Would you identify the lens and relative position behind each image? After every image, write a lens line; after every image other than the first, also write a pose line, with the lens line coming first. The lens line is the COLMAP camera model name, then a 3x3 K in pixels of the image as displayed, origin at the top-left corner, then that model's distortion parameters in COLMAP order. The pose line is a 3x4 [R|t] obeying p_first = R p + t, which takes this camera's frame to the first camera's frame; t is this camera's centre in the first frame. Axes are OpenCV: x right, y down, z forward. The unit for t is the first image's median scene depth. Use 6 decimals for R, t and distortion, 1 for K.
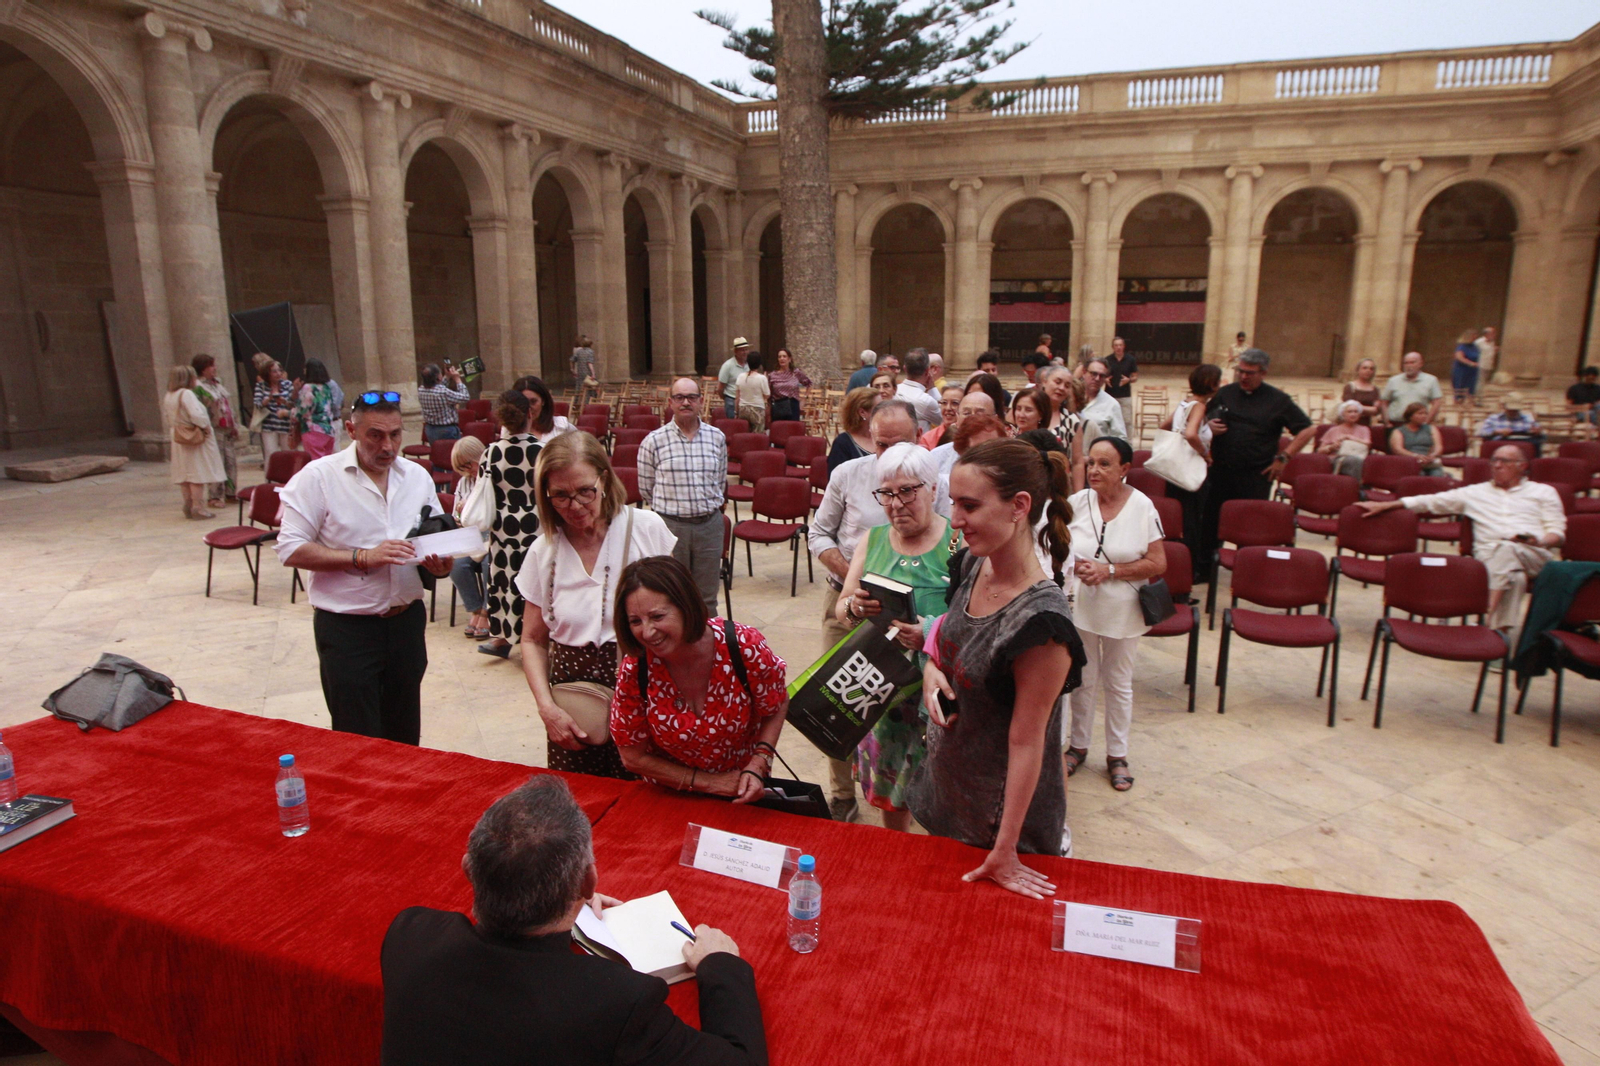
lens RADIAL K [[947.2, 0, 798.4], [0, 947.2, 532.2], [0, 0, 1]] dist [-0.065233, 0.032266]
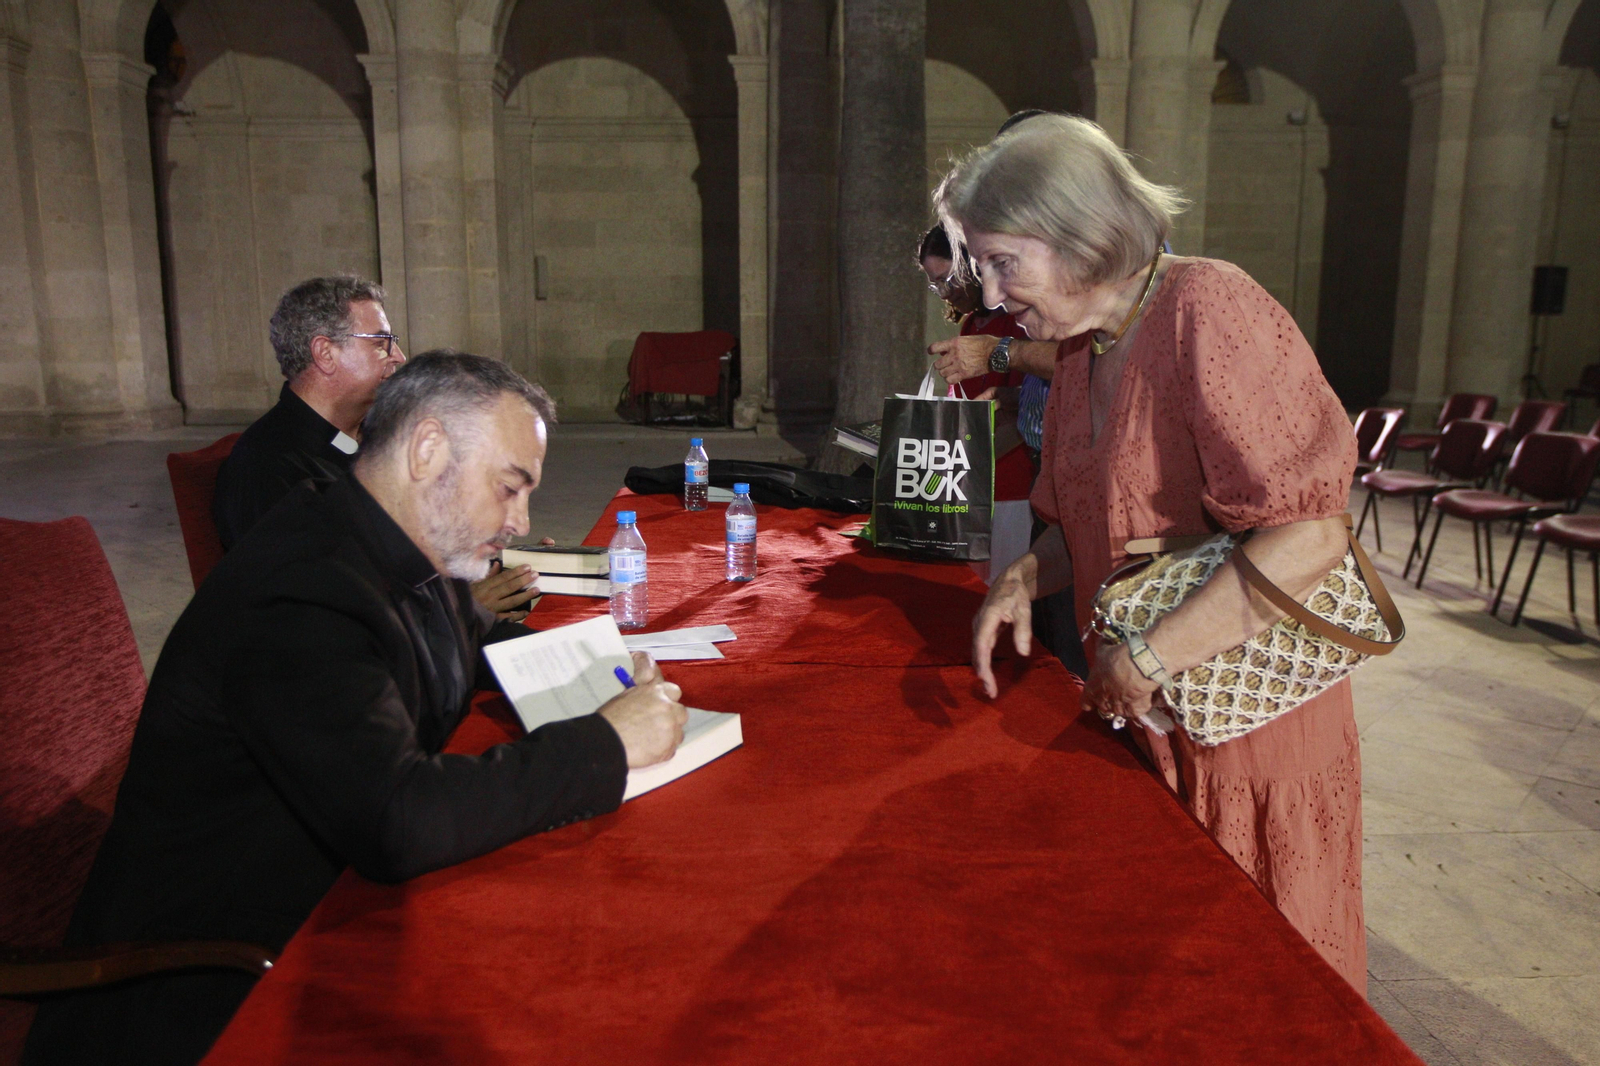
lens RADIAL K [[1173.0, 0, 800.7], [0, 1173.0, 528.9], [0, 0, 1]] dist [-0.059346, 0.055257]
pose [[0.370404, 0.165996, -0.913918, 0.065302], [-0.207656, 0.973799, 0.092711, 0.024582], [0.905362, 0.155440, 0.395169, 0.092974]]
